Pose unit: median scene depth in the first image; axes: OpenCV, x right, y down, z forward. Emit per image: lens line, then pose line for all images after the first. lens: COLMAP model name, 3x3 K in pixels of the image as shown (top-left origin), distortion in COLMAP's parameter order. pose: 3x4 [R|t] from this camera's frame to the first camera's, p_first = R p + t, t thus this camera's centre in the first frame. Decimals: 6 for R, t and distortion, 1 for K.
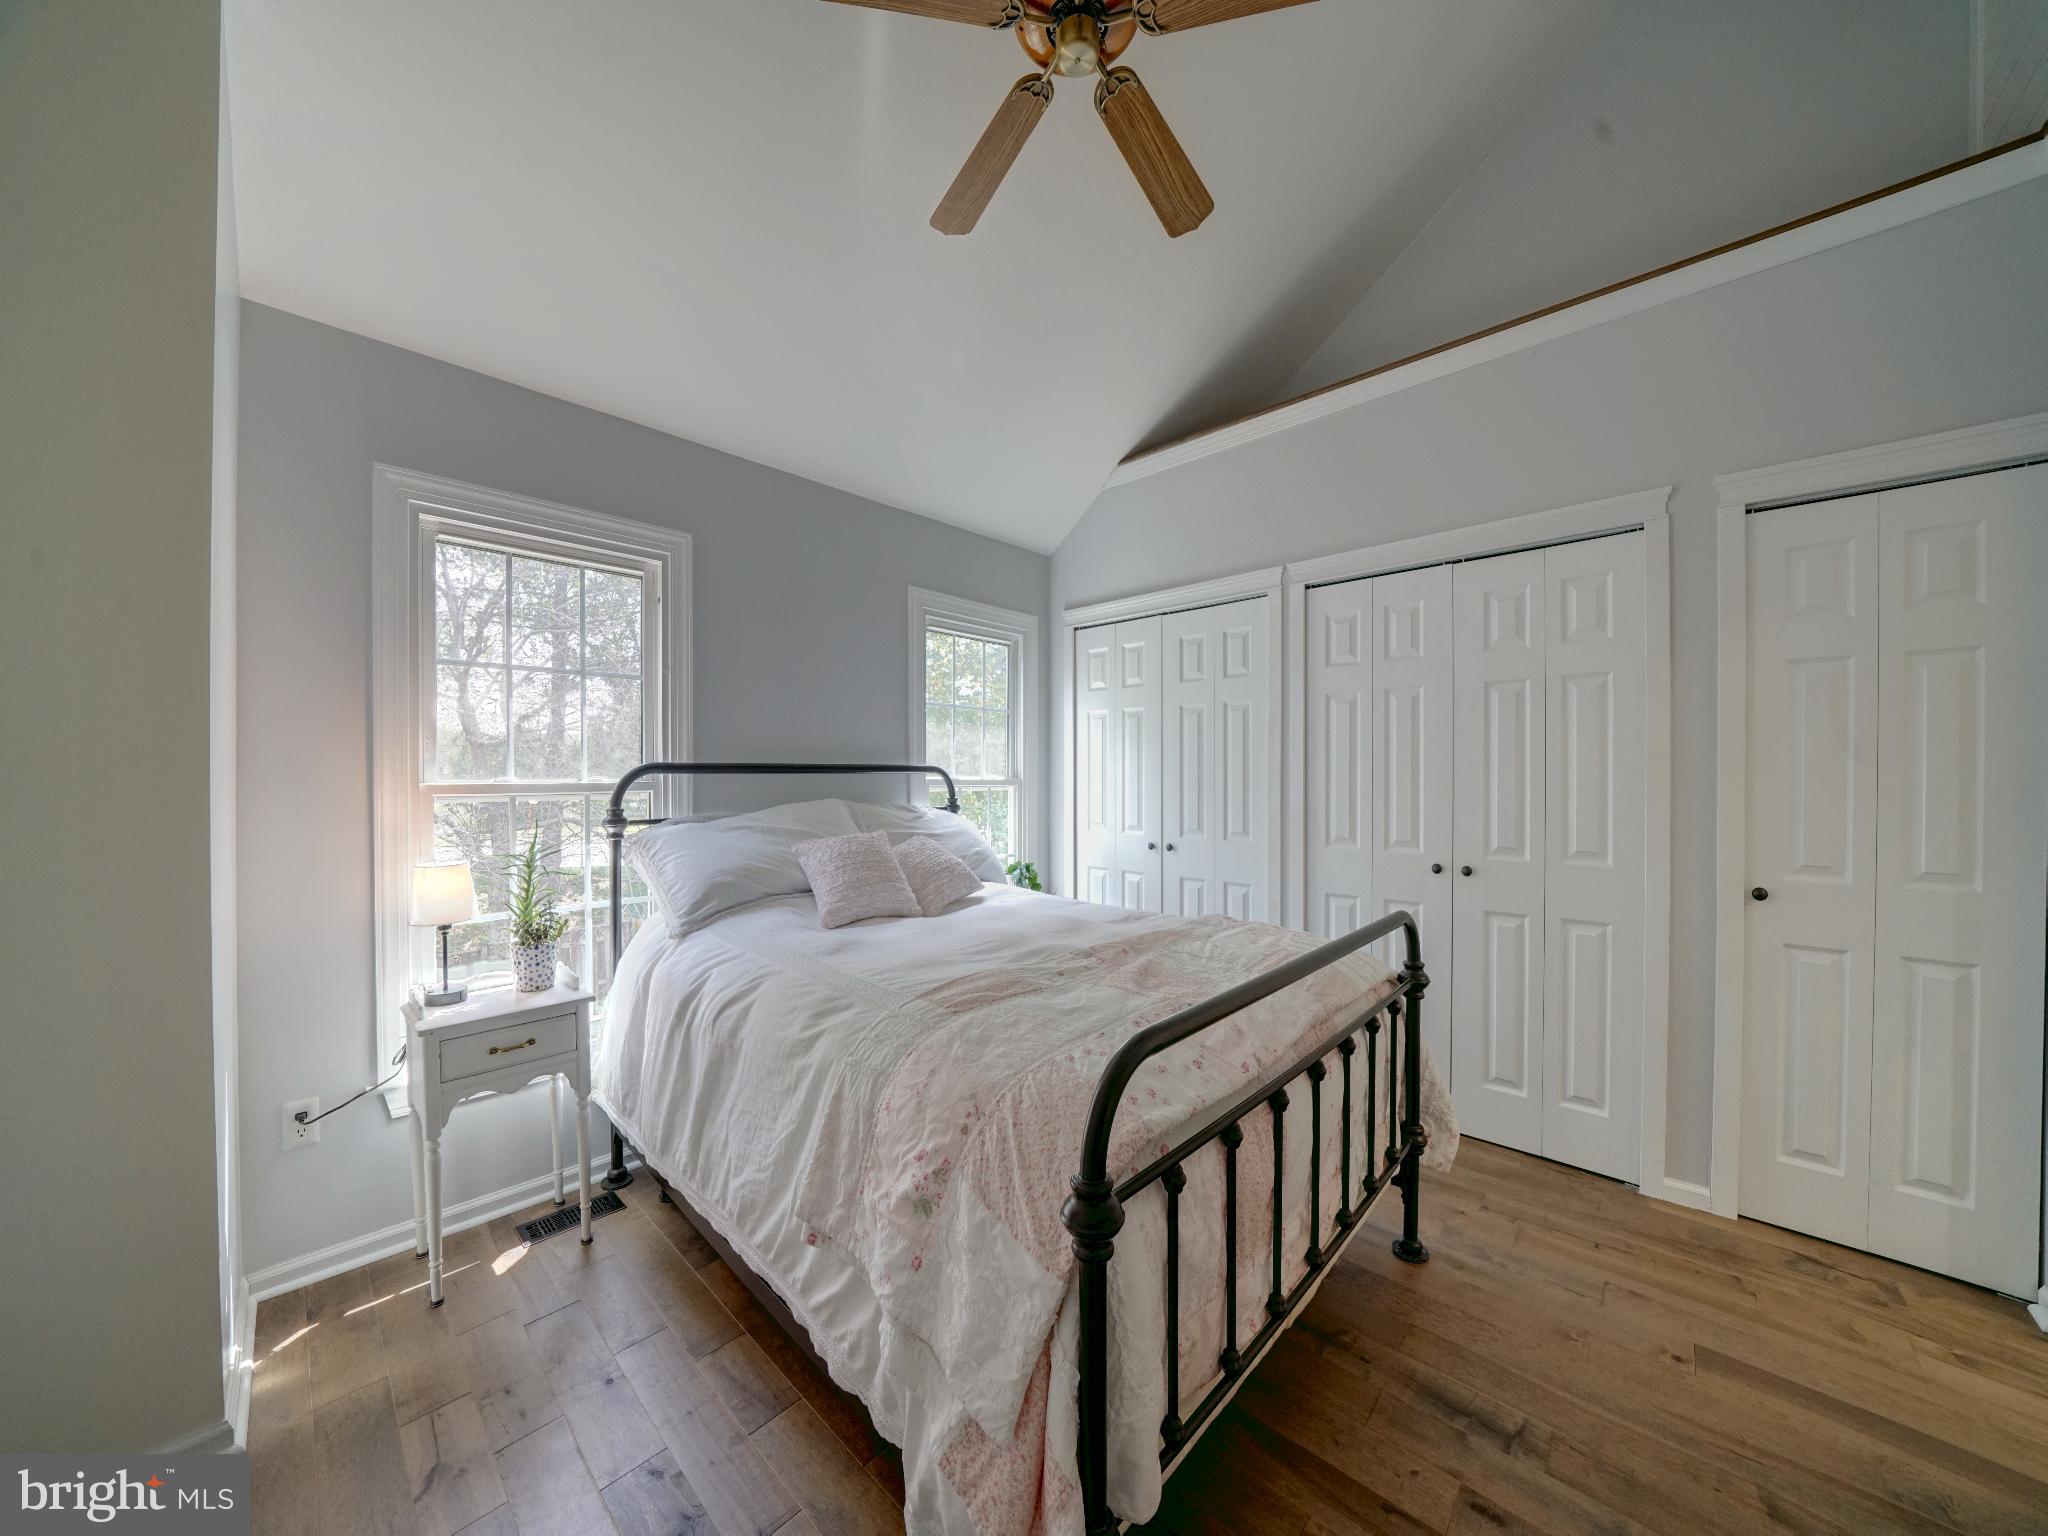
lens RADIAL K [[720.9, 0, 1020.1], [0, 720.9, 781.9], [0, 0, 1]] dist [-0.012161, 0.000038]
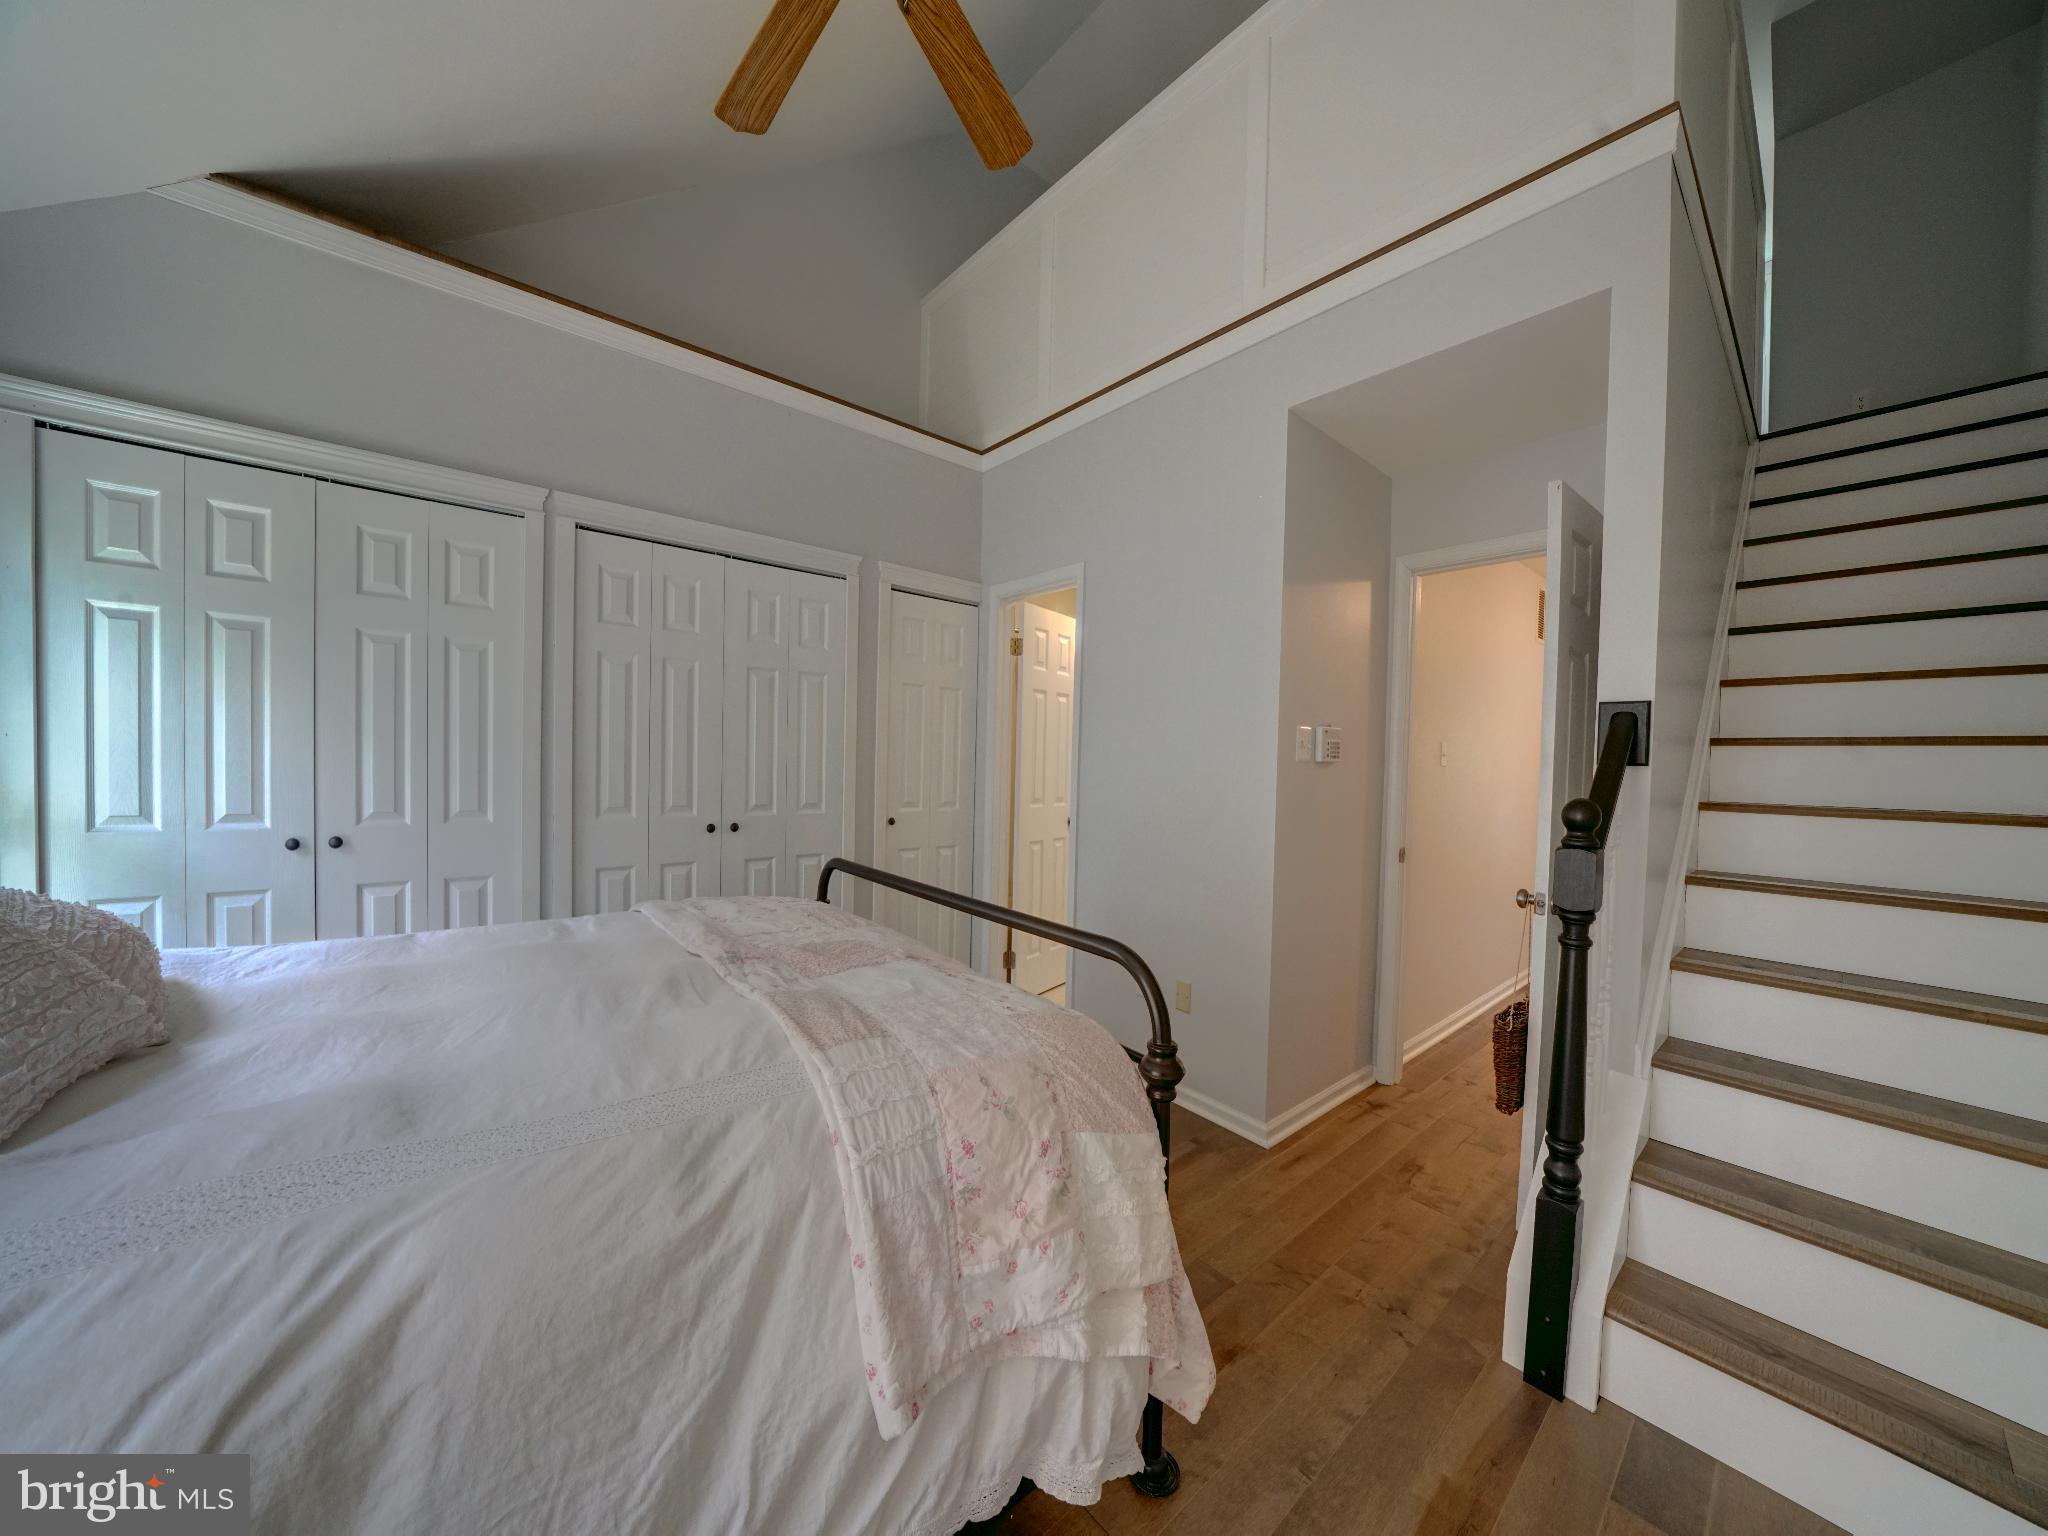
lens RADIAL K [[714.1, 0, 1016.0], [0, 714.1, 778.4], [0, 0, 1]] dist [-0.017884, 0.000312]
pose [[0.115481, -0.029679, 0.992866, -0.469368], [-0.020375, 0.999272, 0.032241, -0.001061], [-0.993101, -0.023953, 0.114792, 0.413249]]
